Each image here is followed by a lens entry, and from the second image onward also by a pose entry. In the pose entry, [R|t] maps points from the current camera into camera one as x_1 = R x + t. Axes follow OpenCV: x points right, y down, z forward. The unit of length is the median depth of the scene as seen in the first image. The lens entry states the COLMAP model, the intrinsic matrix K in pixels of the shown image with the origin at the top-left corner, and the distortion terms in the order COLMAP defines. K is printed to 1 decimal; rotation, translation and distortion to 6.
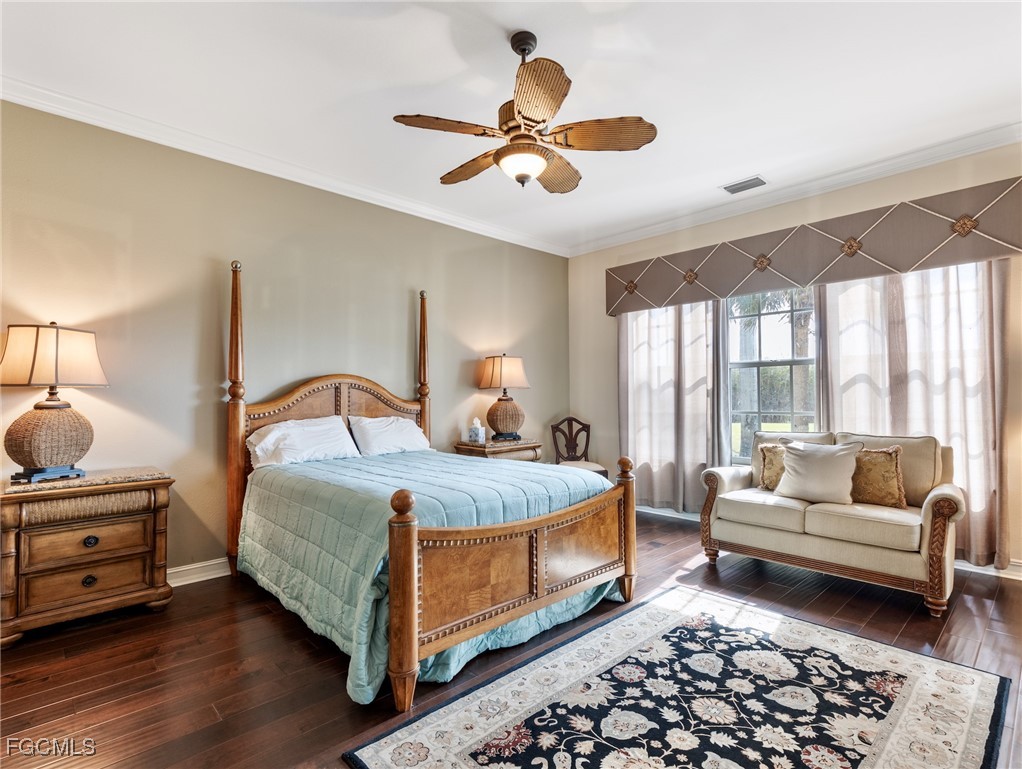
lens RADIAL K [[515.1, 0, 515.2], [0, 515.1, 388.3], [0, 0, 1]] dist [0.005217, -0.000643]
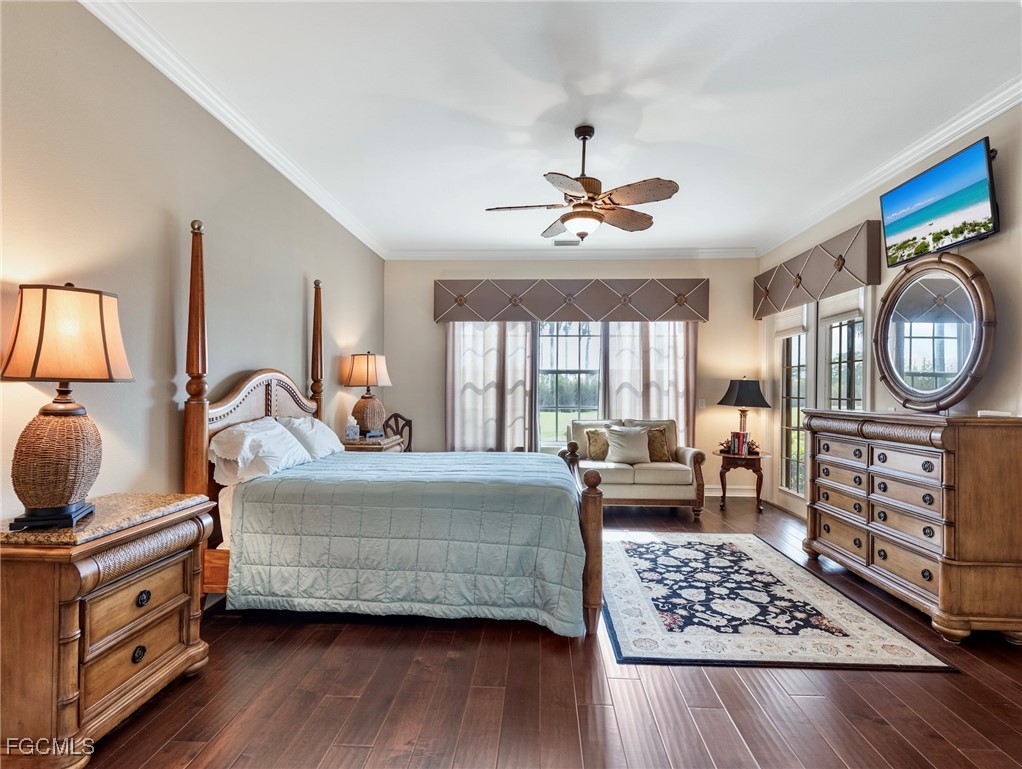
lens RADIAL K [[524.1, 0, 505.1], [0, 524.1, 389.7], [0, 0, 1]] dist [0.006400, 0.000280]
pose [[0.727176, 0.010655, 0.686368, -0.937380], [-0.020017, 0.999783, 0.005688, -0.007222], [-0.686159, -0.017875, 0.727232, 0.126872]]
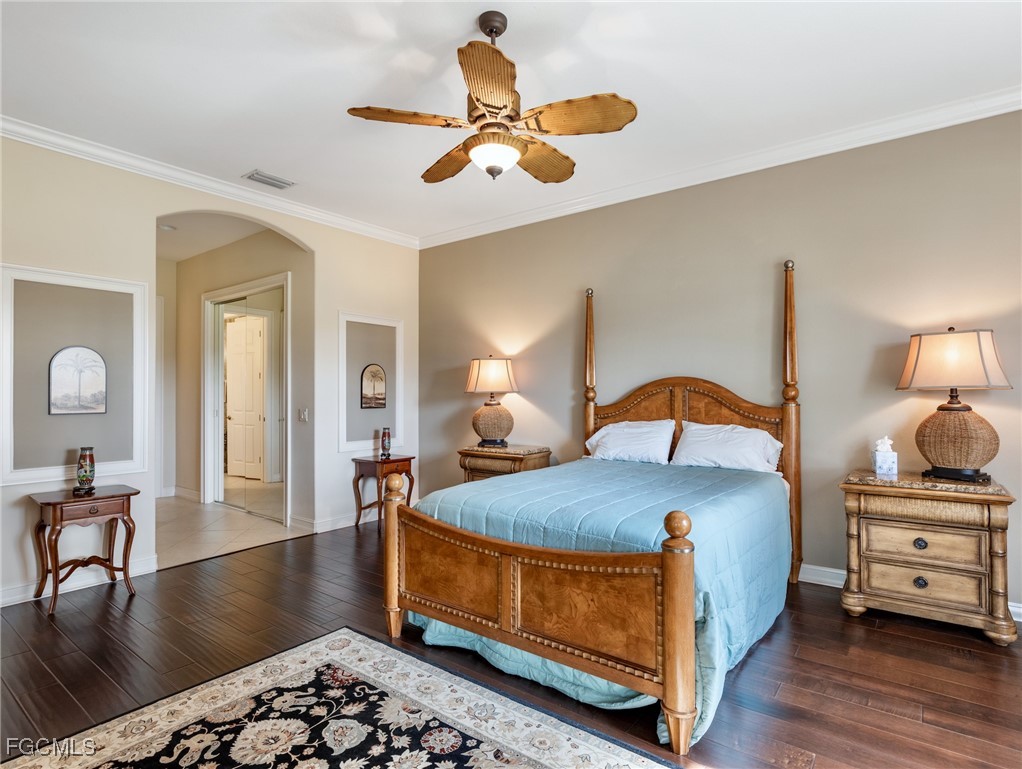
lens RADIAL K [[541.0, 0, 509.1], [0, 541.0, 390.3], [0, 0, 1]] dist [0.000933, -0.001107]
pose [[0.154200, -0.006537, -0.988018, 0.863329], [0.012637, 0.999909, -0.004643, -0.001601], [0.987959, -0.011770, 0.154269, 0.771838]]
